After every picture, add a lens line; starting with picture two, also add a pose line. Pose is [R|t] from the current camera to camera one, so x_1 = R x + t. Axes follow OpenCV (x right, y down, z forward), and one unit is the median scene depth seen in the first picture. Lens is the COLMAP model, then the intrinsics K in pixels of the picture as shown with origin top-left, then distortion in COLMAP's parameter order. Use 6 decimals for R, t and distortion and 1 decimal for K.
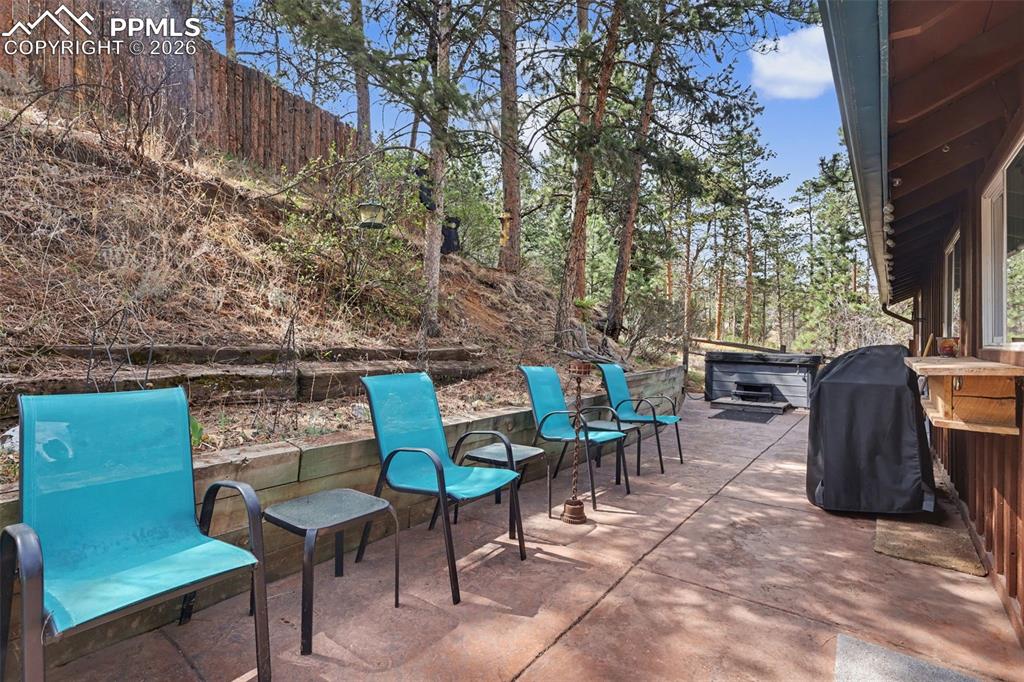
lens RADIAL K [[482.5, 0, 511.4], [0, 482.5, 330.3], [0, 0, 1]] dist [0.001376, 0.000480]
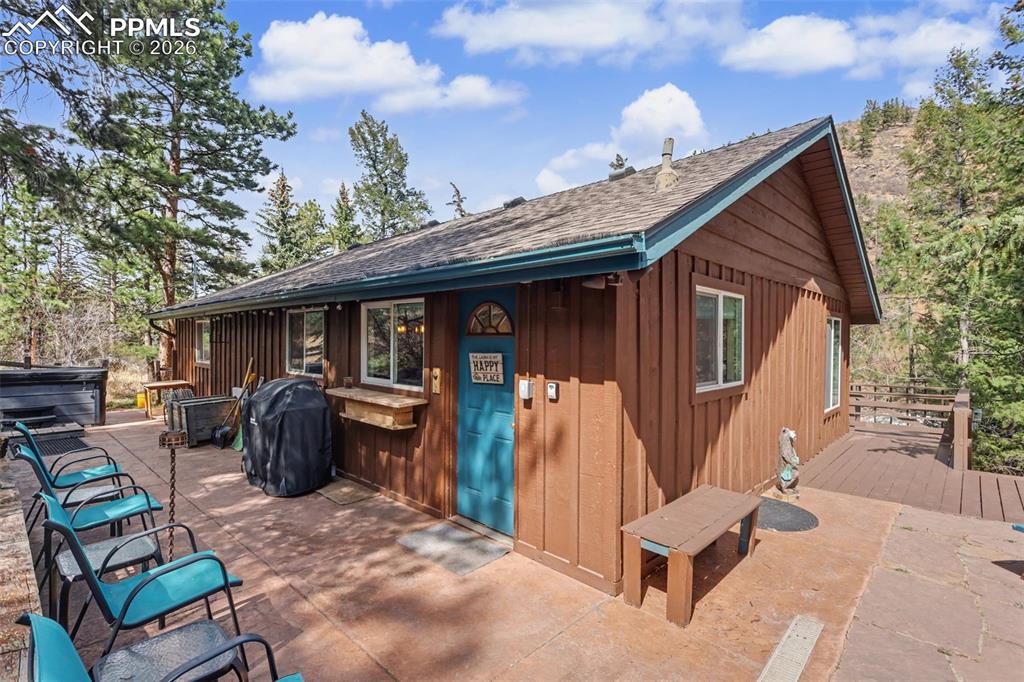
lens RADIAL K [[471.8, 0, 512.0], [0, 471.8, 341.0], [0, 0, 1]] dist [0.001786, 0.000233]
pose [[0.101887, -0.029205, 0.994367, -0.164939], [-0.018292, 0.999345, 0.031225, -0.036051], [-0.994628, -0.021371, 0.101286, 0.055041]]
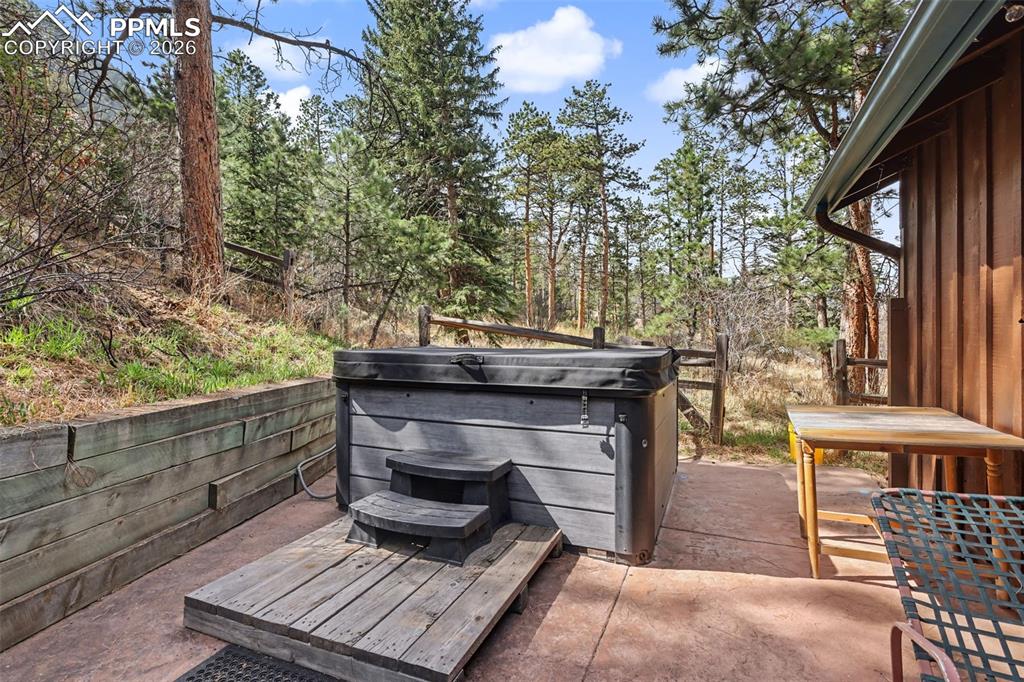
lens RADIAL K [[477.5, 0, 508.9], [0, 477.5, 342.8], [0, 0, 1]] dist [-0.002657, 0.000122]
pose [[0.974351, -0.034679, 0.222344, 0.347256], [0.026220, 0.998820, 0.040886, 0.022685], [-0.223499, -0.034007, 0.974111, 0.529326]]
